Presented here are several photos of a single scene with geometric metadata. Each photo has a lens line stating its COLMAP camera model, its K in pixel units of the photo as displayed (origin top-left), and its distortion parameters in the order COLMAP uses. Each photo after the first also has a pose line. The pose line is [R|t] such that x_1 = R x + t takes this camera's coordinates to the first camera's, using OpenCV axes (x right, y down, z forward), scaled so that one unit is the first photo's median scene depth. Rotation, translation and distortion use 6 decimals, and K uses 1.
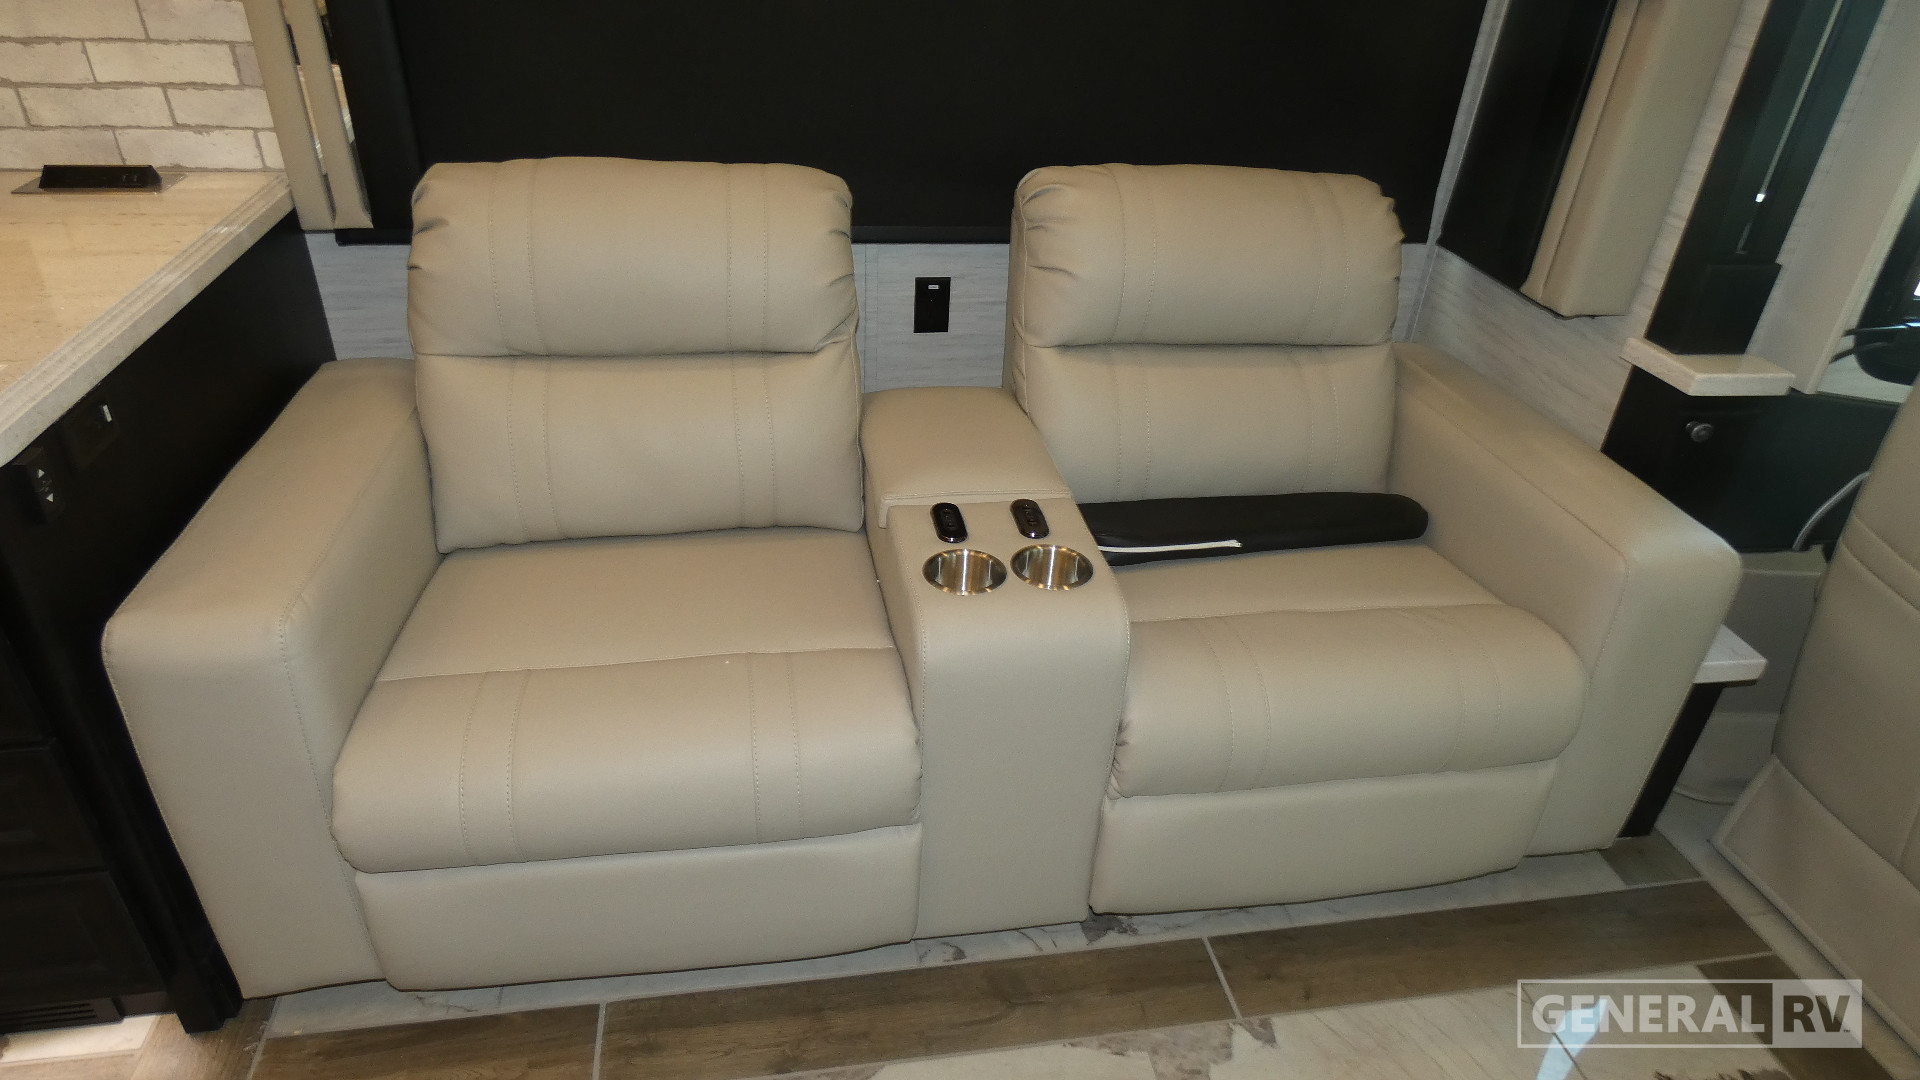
lens RADIAL K [[1154.3, 0, 950.3], [0, 1154.3, 538.9], [0, 0, 1]] dist [-0.002636, 0.000583]
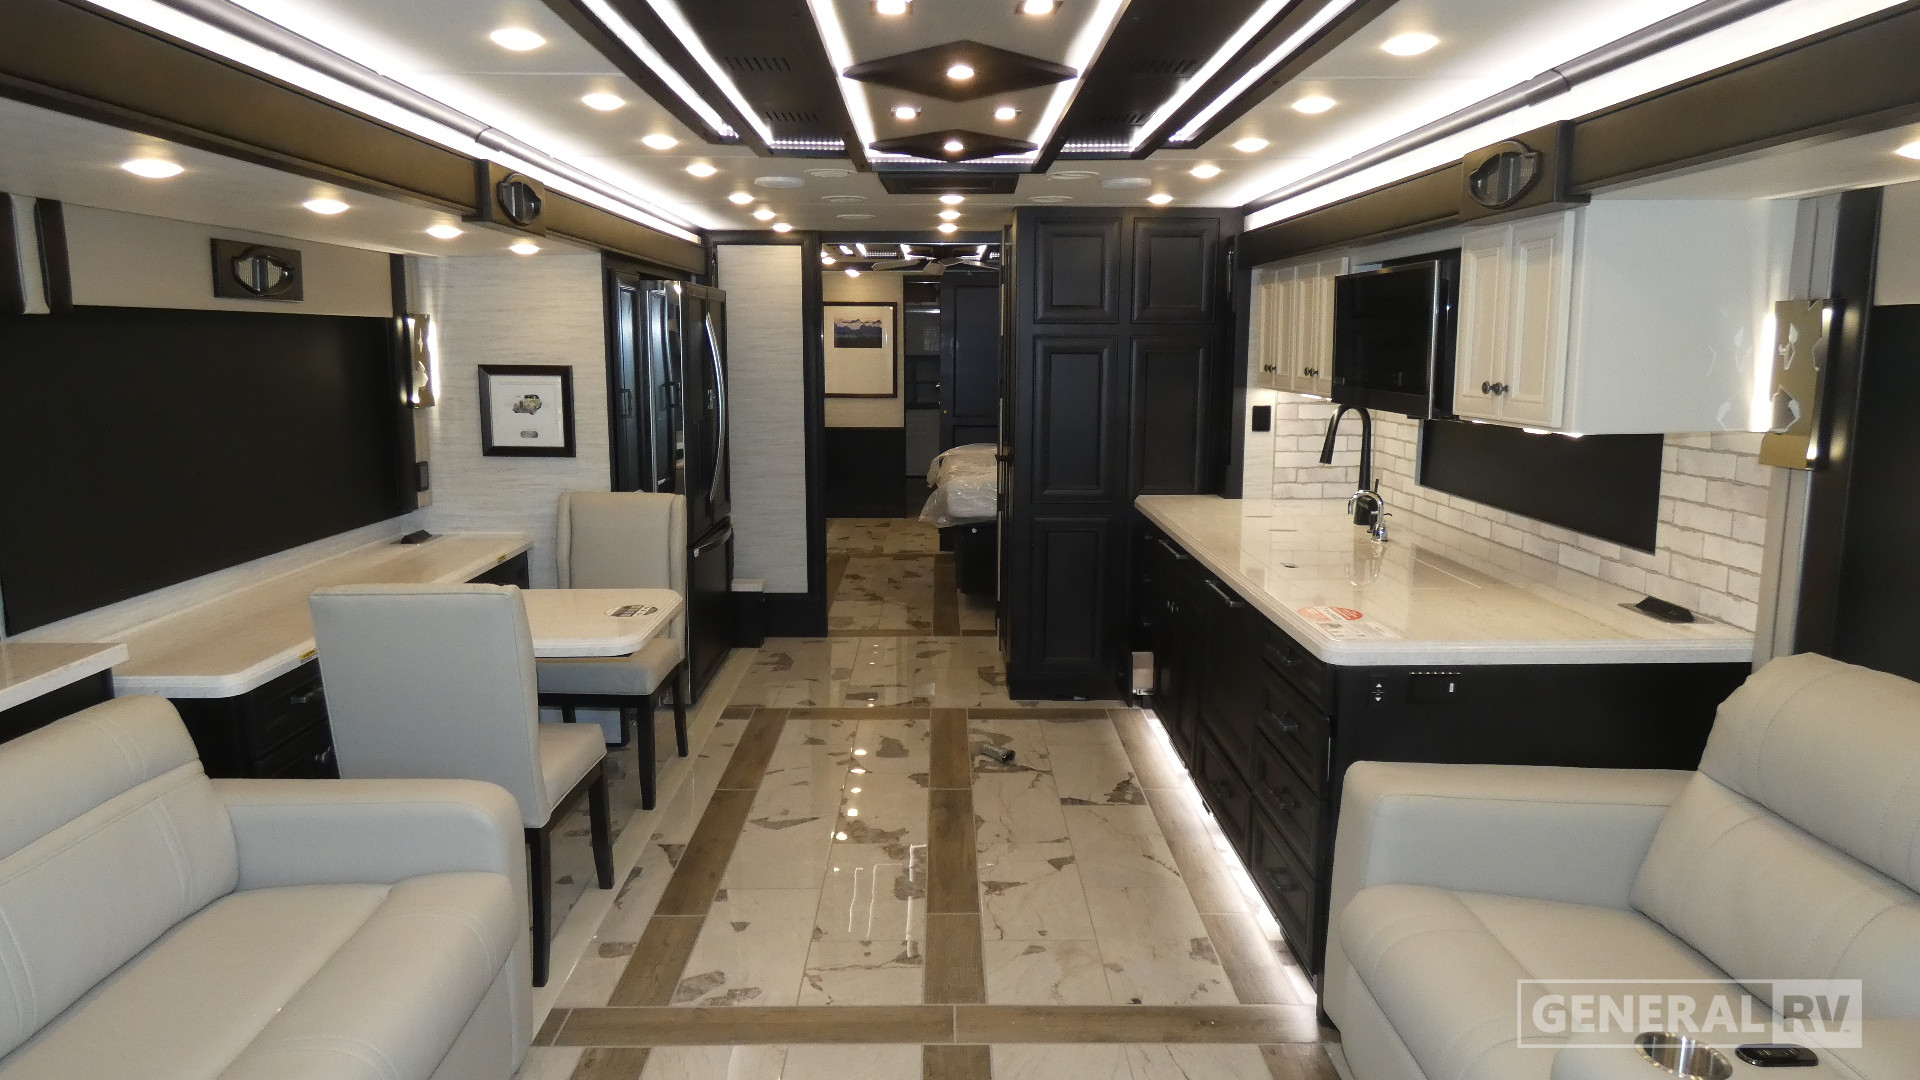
lens RADIAL K [[1154.3, 0, 951.9], [0, 1154.3, 541.4], [0, 0, 1]] dist [-0.002636, 0.000583]
pose [[-0.139726, 0.123999, -0.982396, 0.892465], [-0.527291, 0.830440, 0.179815, -0.162289], [0.838117, 0.543134, -0.050651, 0.228064]]
